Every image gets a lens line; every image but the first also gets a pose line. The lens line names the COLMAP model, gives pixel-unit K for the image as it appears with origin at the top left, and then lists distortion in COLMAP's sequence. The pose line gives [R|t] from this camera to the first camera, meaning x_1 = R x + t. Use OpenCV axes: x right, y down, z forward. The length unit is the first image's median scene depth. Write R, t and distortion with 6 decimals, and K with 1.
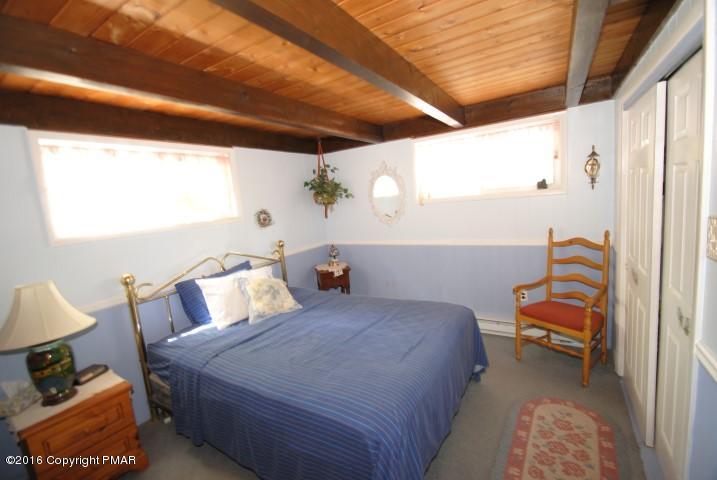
lens RADIAL K [[314.2, 0, 361.3], [0, 314.2, 239.8], [0, 0, 1]] dist [0.013269, -0.017709]
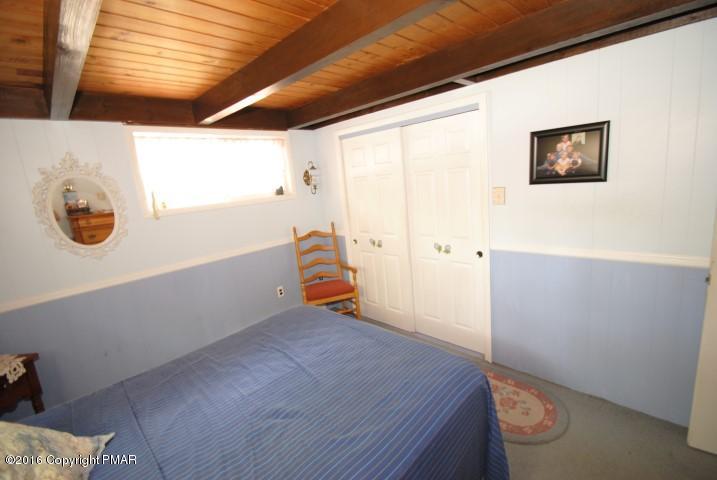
lens RADIAL K [[314.2, 0, 361.3], [0, 314.2, 239.8], [0, 0, 1]] dist [0.013269, -0.017709]
pose [[0.224872, -0.127759, 0.965976, -0.506606], [0.194256, 0.977344, 0.084041, -0.039565], [-0.954828, 0.168748, 0.244595, 0.462034]]
